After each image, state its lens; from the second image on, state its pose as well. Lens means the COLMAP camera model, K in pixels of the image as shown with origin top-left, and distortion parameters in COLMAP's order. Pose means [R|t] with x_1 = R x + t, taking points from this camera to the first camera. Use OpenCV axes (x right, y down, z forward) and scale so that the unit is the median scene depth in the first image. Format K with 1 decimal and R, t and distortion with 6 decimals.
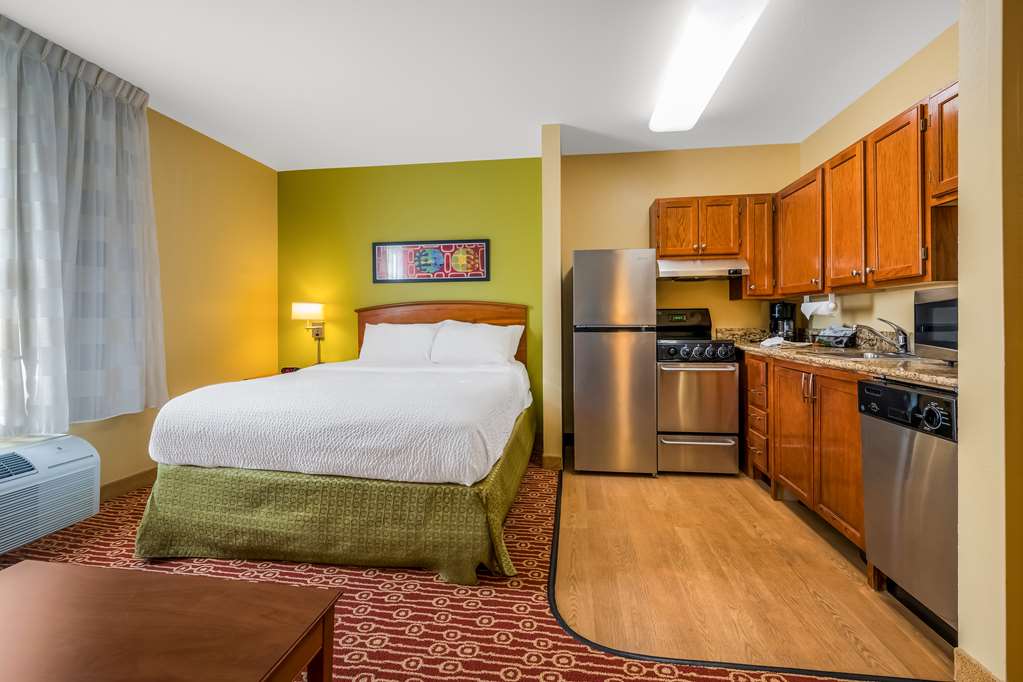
lens RADIAL K [[455.7, 0, 505.0], [0, 455.7, 325.2], [0, 0, 1]] dist [-0.005109, -0.001480]
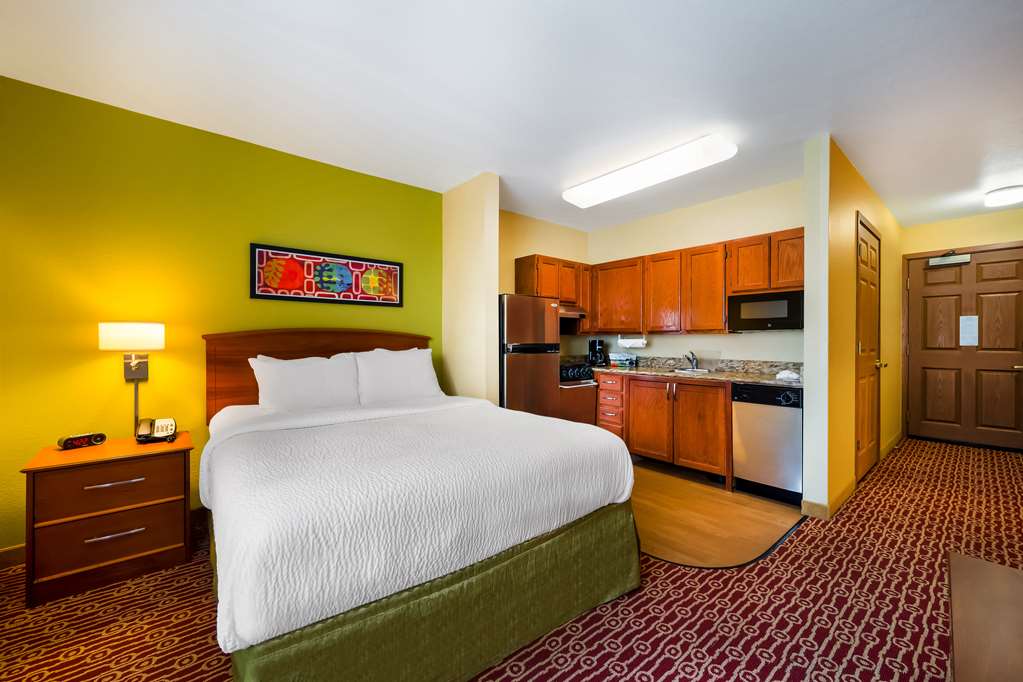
lens RADIAL K [[412.9, 0, 521.6], [0, 412.9, 347.2], [0, 0, 1]] dist [0.000078, -0.000407]
pose [[0.654078, 0.004217, 0.756415, -0.517979], [0.000004, 0.999984, -0.005578, -0.011219], [-0.756427, 0.003652, 0.654068, 0.256933]]
